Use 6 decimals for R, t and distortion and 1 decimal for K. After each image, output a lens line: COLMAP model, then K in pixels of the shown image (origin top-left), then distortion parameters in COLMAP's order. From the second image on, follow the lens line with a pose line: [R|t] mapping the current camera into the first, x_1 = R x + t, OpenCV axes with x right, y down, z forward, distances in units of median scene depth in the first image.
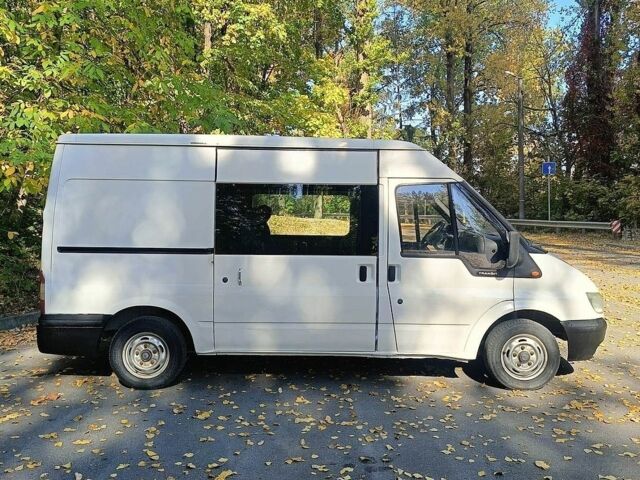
lens RADIAL K [[574.9, 0, 320.0], [0, 574.9, 240.0], [0, 0, 1]] dist [0.086003, -0.149833]
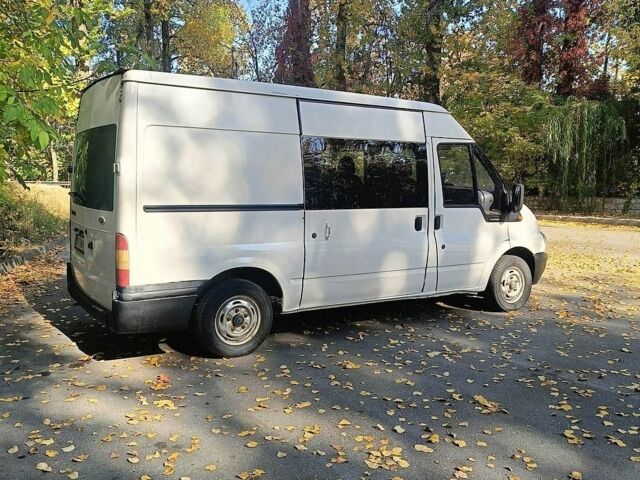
lens RADIAL K [[688.4, 0, 353.4], [0, 688.4, 240.3], [0, 0, 1]] dist [0.133239, -0.015025]
pose [[0.813572, -0.053356, 0.579011, -0.756495], [0.015392, 0.997408, 0.070285, -0.004859], [-0.581261, -0.048270, 0.812284, -0.006528]]
